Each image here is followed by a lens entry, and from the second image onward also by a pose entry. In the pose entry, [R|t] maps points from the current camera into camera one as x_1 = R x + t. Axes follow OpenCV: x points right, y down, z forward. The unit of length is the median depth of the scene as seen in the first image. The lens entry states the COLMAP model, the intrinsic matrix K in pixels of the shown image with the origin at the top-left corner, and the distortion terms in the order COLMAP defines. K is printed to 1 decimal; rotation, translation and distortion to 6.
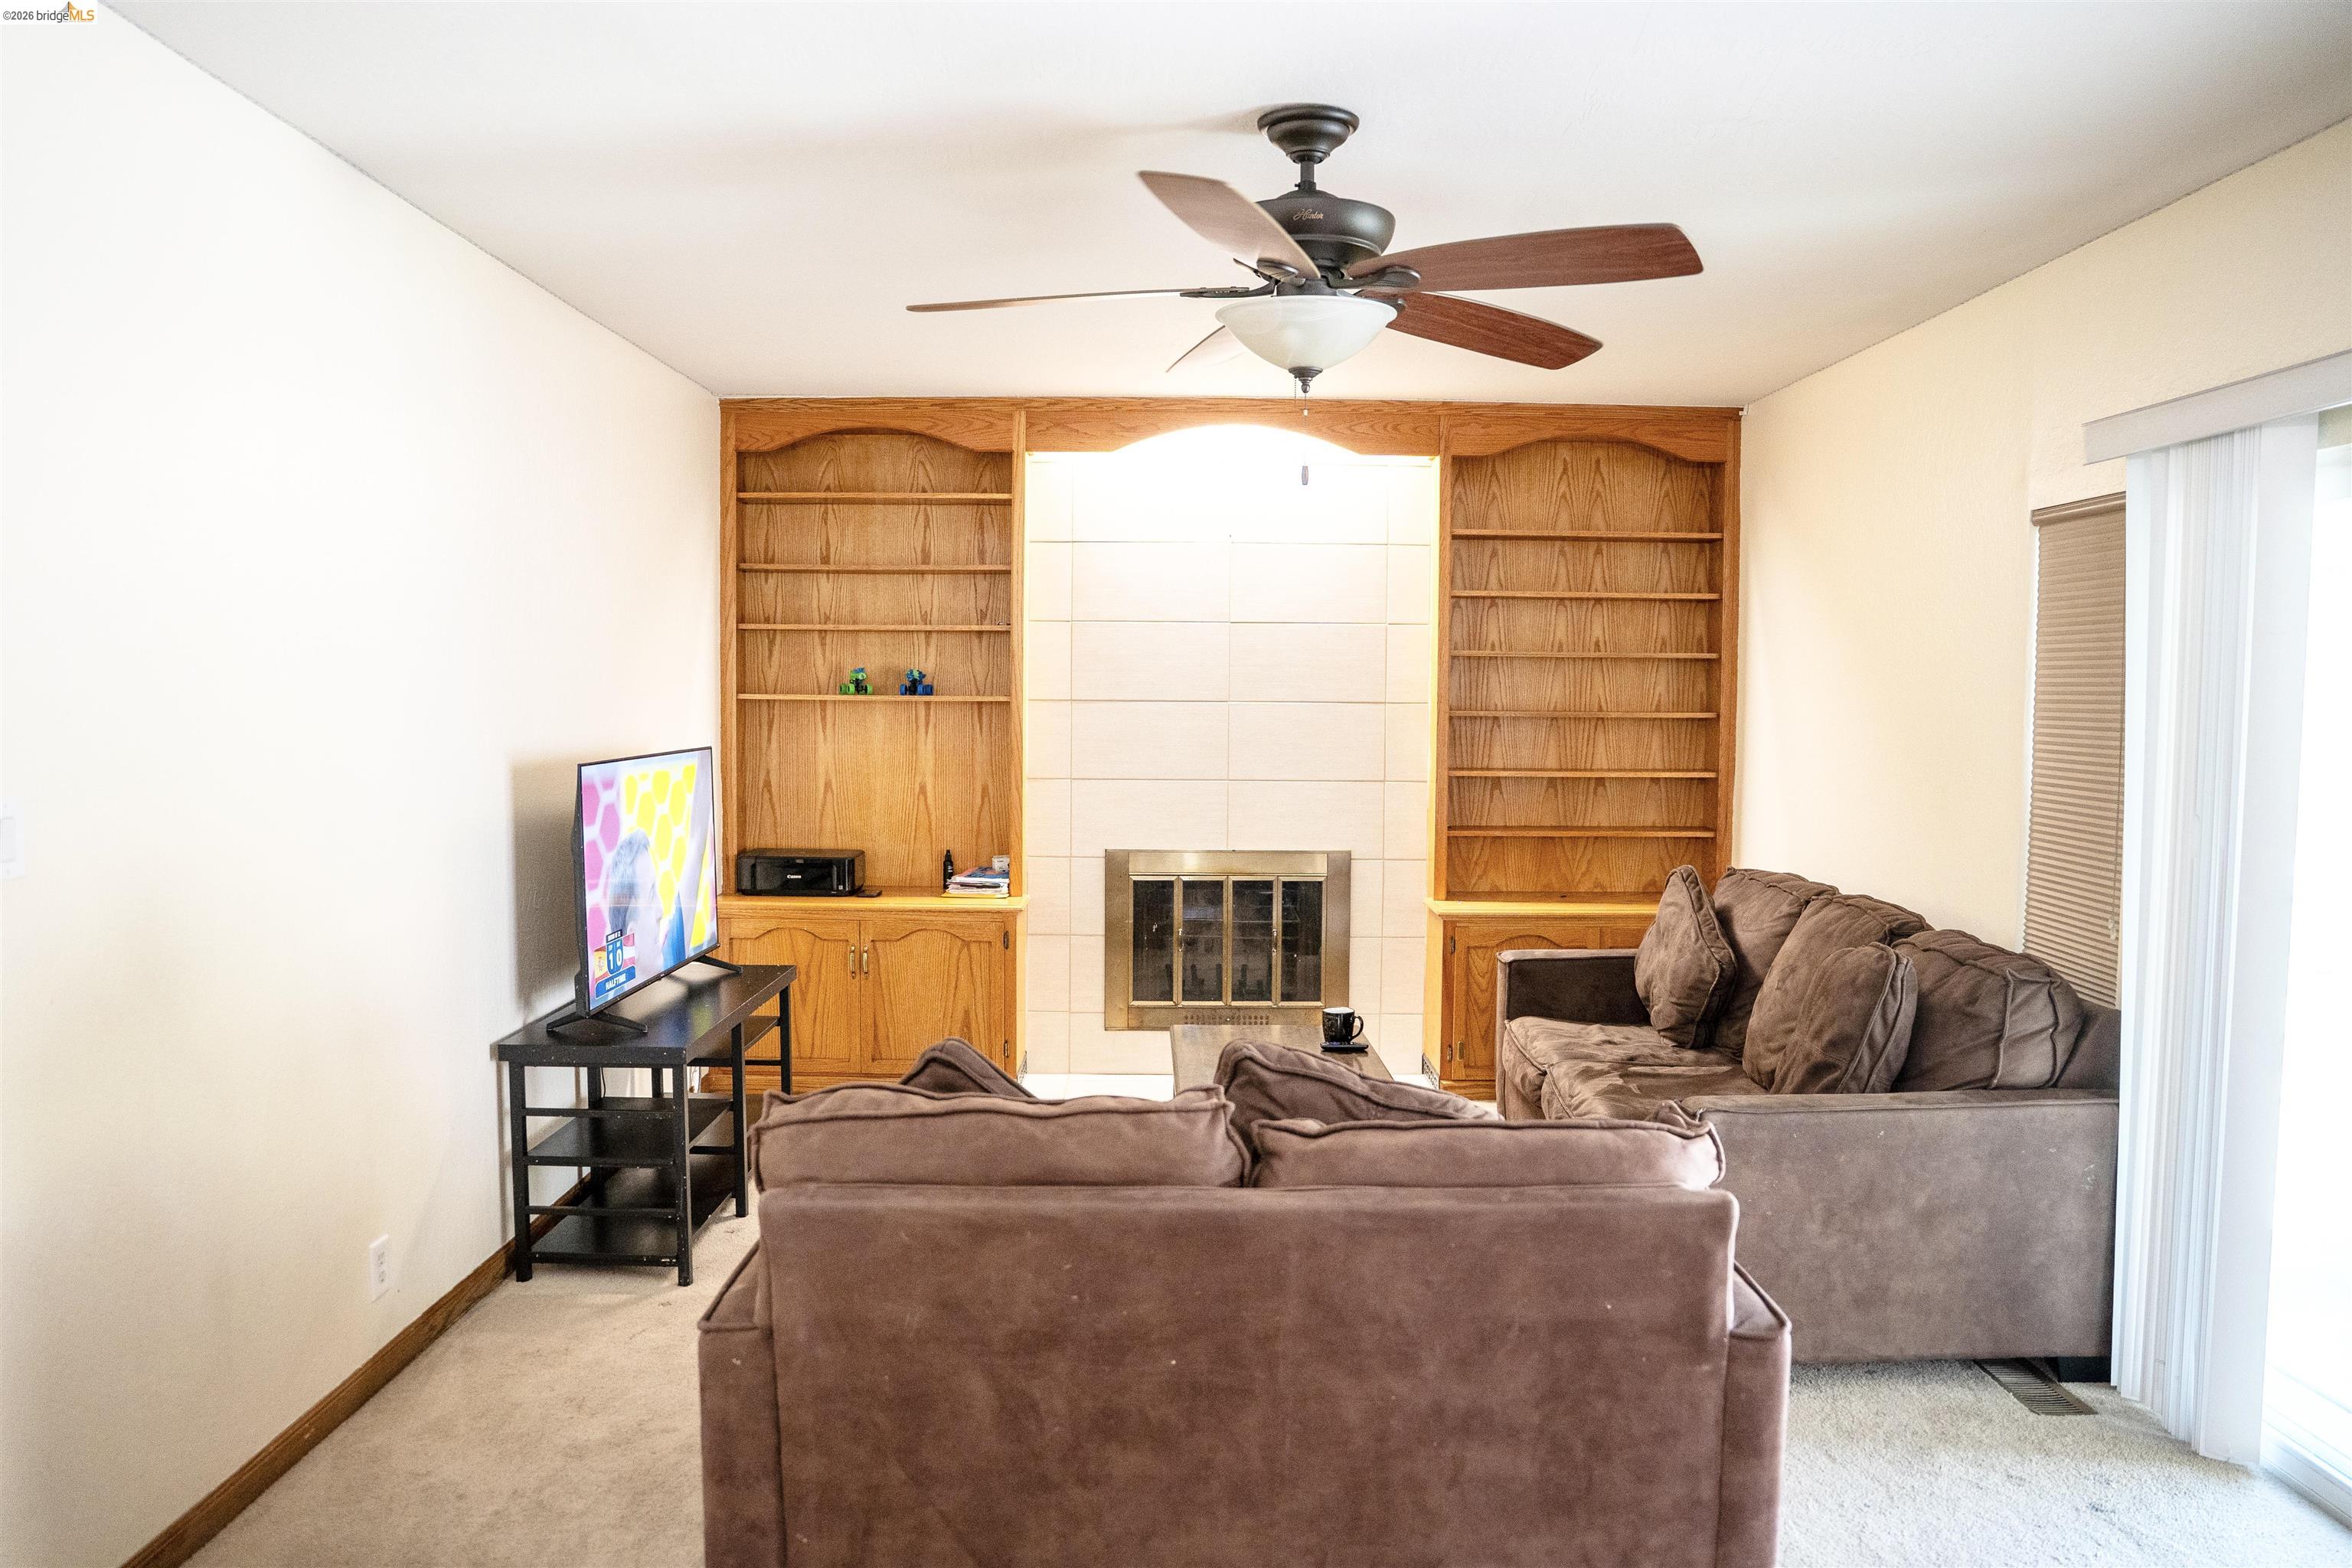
lens RADIAL K [[1645.5, 0, 1176.0], [0, 1645.5, 784.0], [0, 0, 1]] dist [-0.127500, 0.100707]
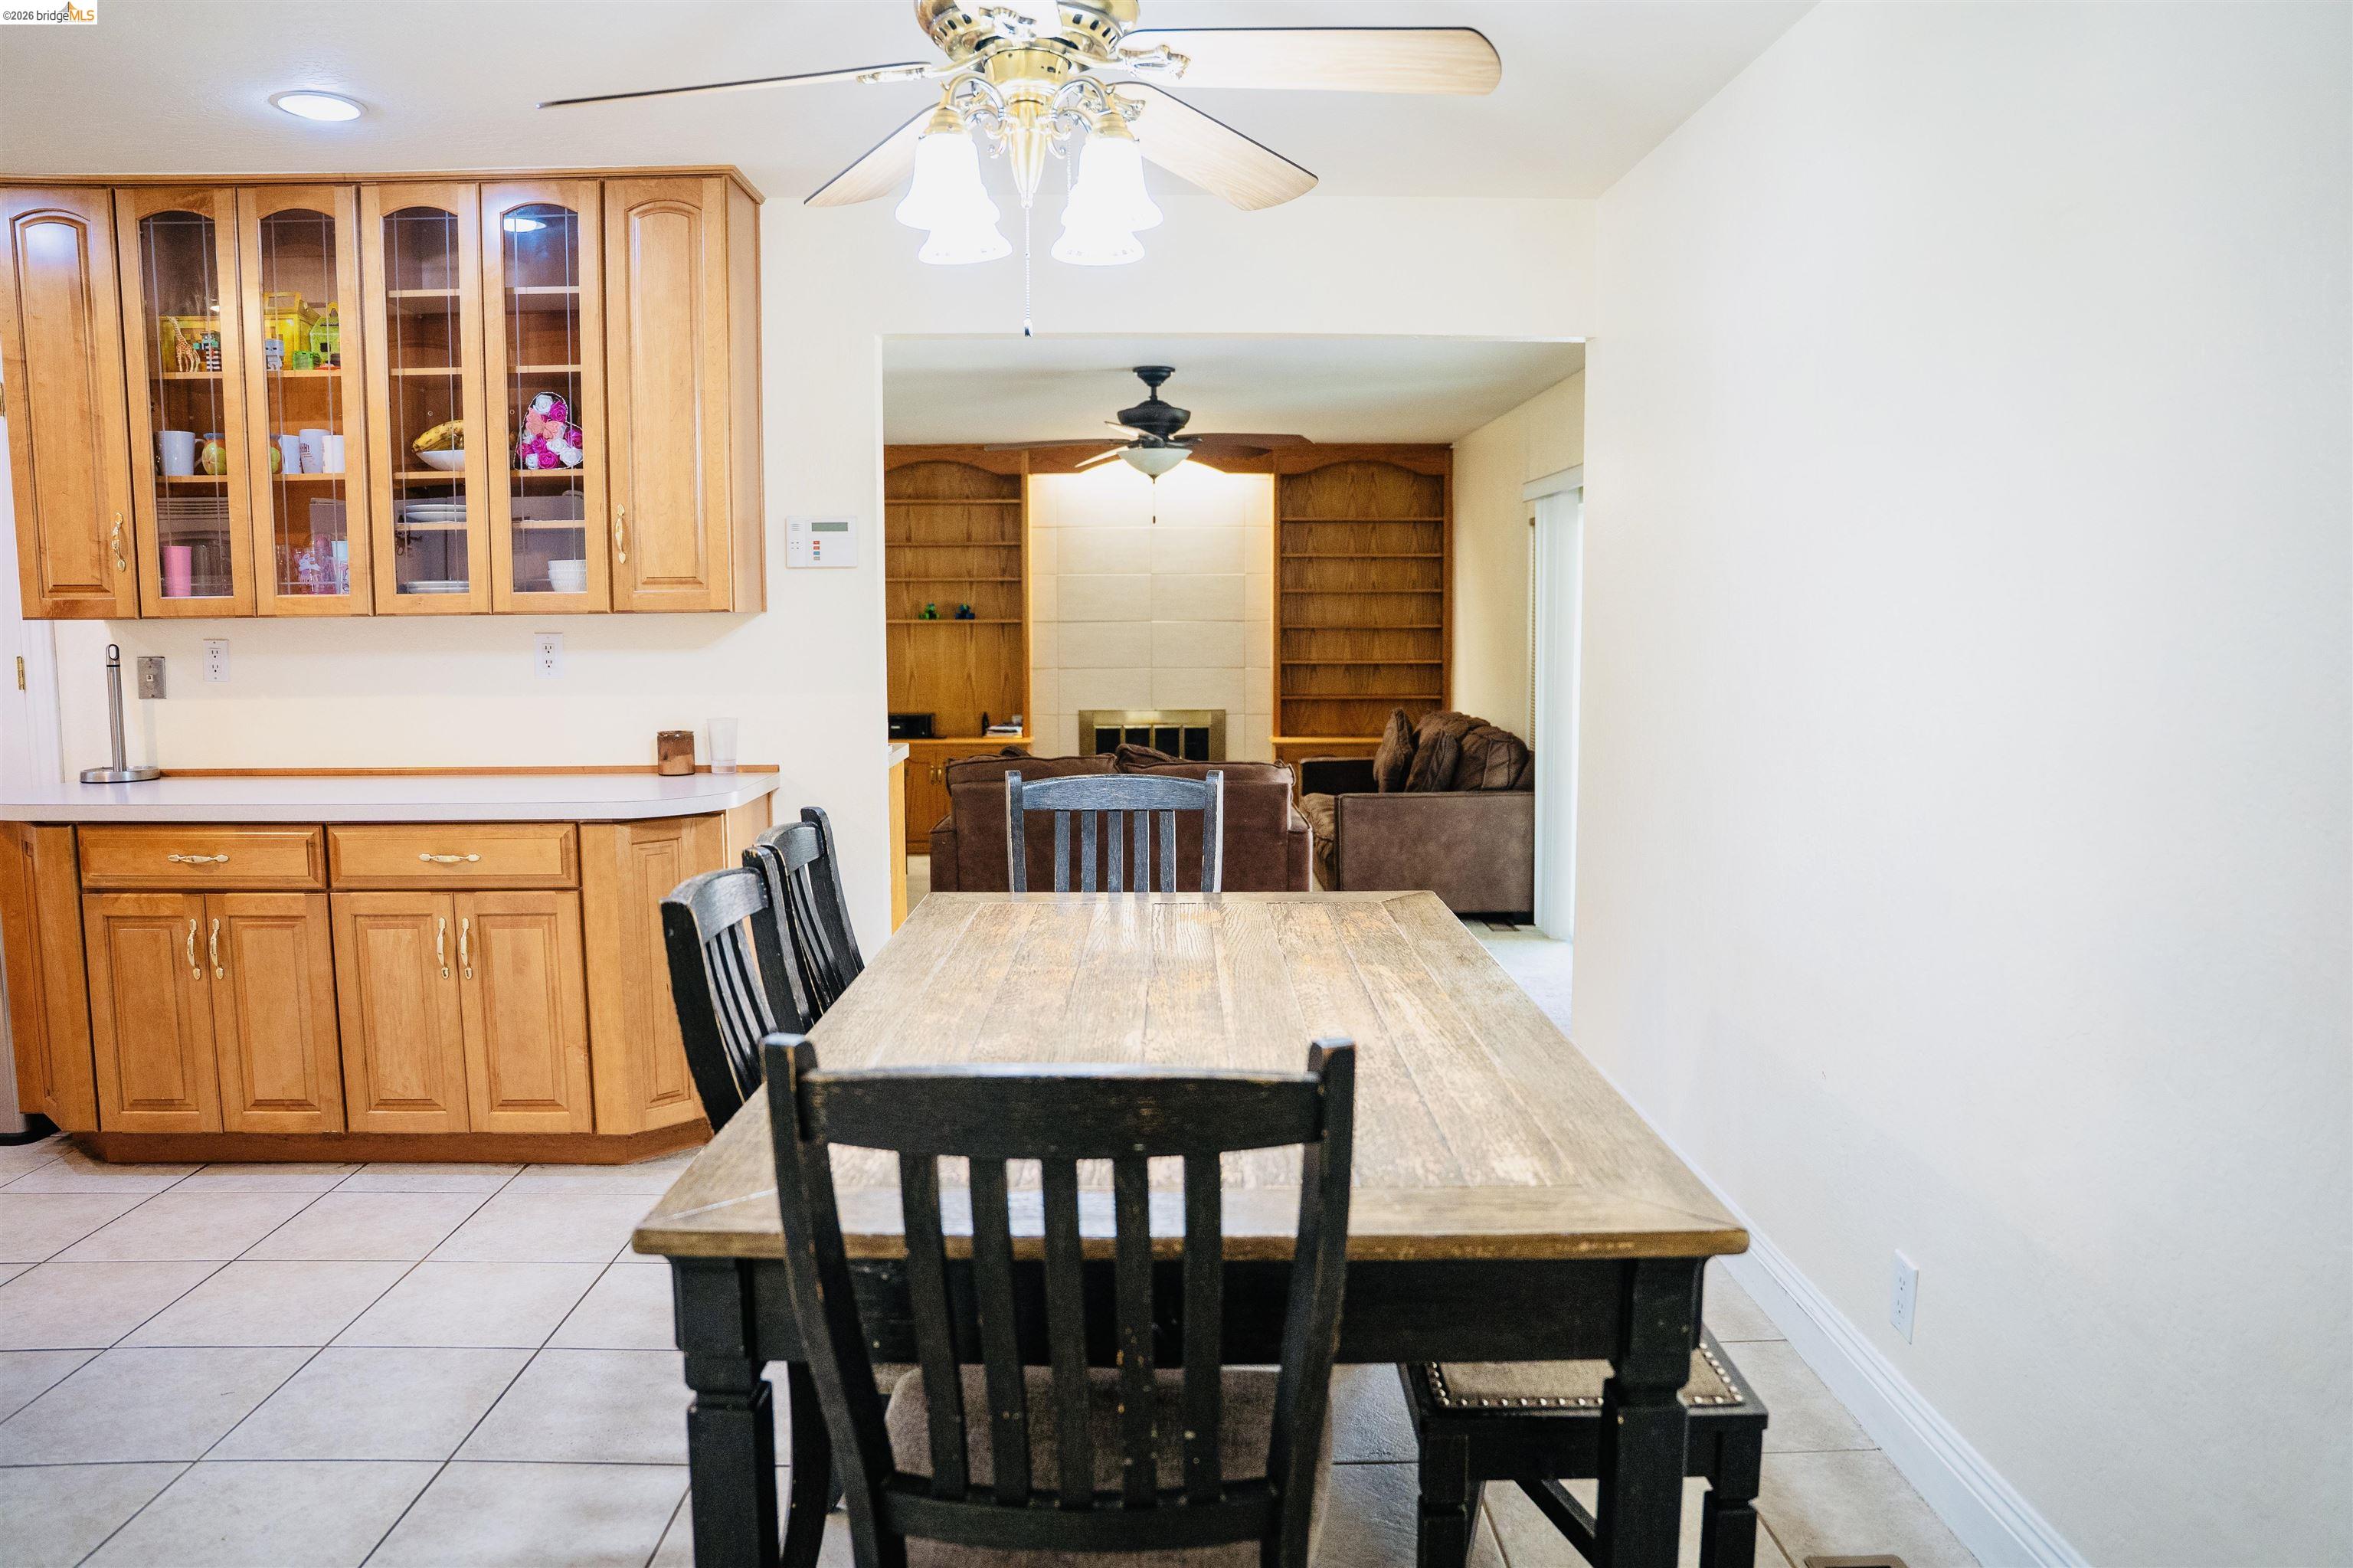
lens RADIAL K [[1646.3, 0, 1176.5], [0, 1646.3, 784.0], [0, 0, 1]] dist [-0.127500, 0.100707]
pose [[0.999913, -0.011082, 0.007151, 0.044703], [0.010788, 0.999145, 0.039911, 0.050226], [-0.007587, -0.039830, 0.999178, -0.697325]]
